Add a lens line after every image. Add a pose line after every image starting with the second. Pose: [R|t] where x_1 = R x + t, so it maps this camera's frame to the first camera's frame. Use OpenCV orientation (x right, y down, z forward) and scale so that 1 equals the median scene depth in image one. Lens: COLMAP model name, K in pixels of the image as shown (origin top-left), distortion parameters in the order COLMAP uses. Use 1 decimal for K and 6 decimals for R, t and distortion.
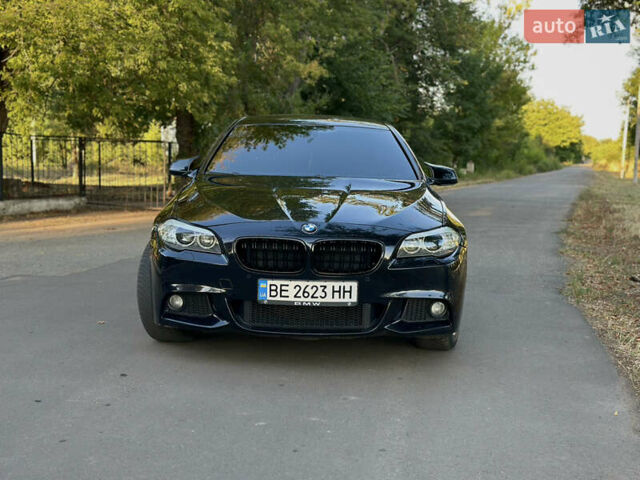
lens RADIAL K [[901.9, 0, 322.3], [0, 901.9, 240.6], [0, 0, 1]] dist [0.136146, 0.000000]
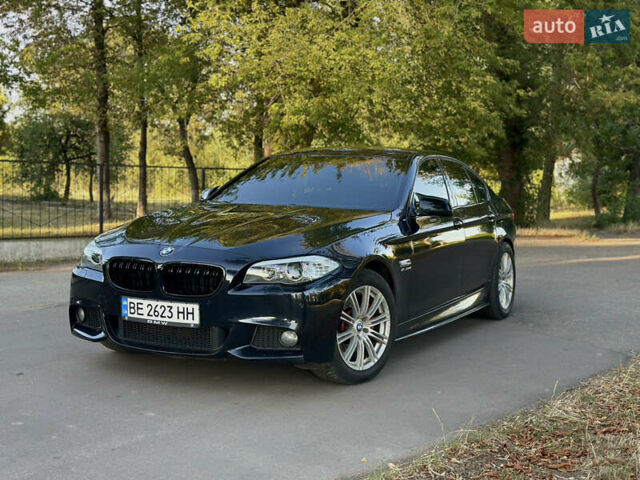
lens RADIAL K [[901.9, 0, 318.5], [0, 901.9, 237.6], [0, 0, 1]] dist [0.136146, 0.000000]
pose [[0.887063, 0.026317, -0.460897, 0.493448], [-0.047014, 0.998333, -0.033481, -0.001923], [0.459248, 0.051368, 0.886822, 0.108291]]
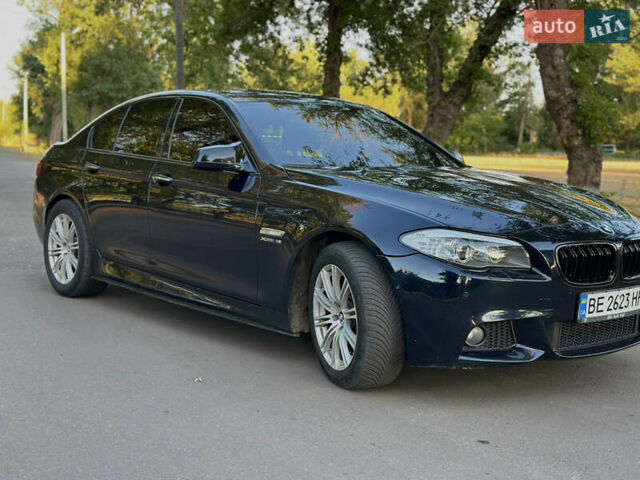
lens RADIAL K [[901.9, 0, 322.4], [0, 901.9, 244.1], [0, 0, 1]] dist [0.136146, 0.000000]
pose [[0.779877, -0.079173, 0.620906, -0.593955], [0.059316, 0.996852, 0.052608, -0.046827], [-0.623117, -0.004198, 0.782118, 0.383314]]
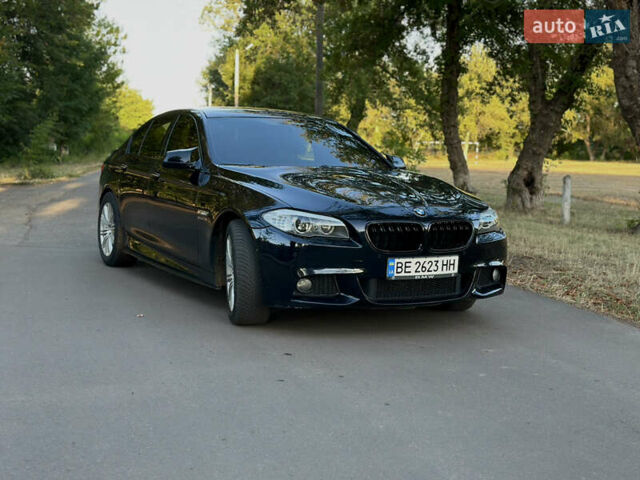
lens RADIAL K [[901.9, 0, 317.0], [0, 901.9, 244.6], [0, 0, 1]] dist [0.136146, 0.000000]
pose [[0.892062, -0.054648, 0.448598, -0.510786], [0.044087, 0.998450, 0.033962, -0.013436], [-0.449758, -0.010519, 0.893088, 0.018165]]
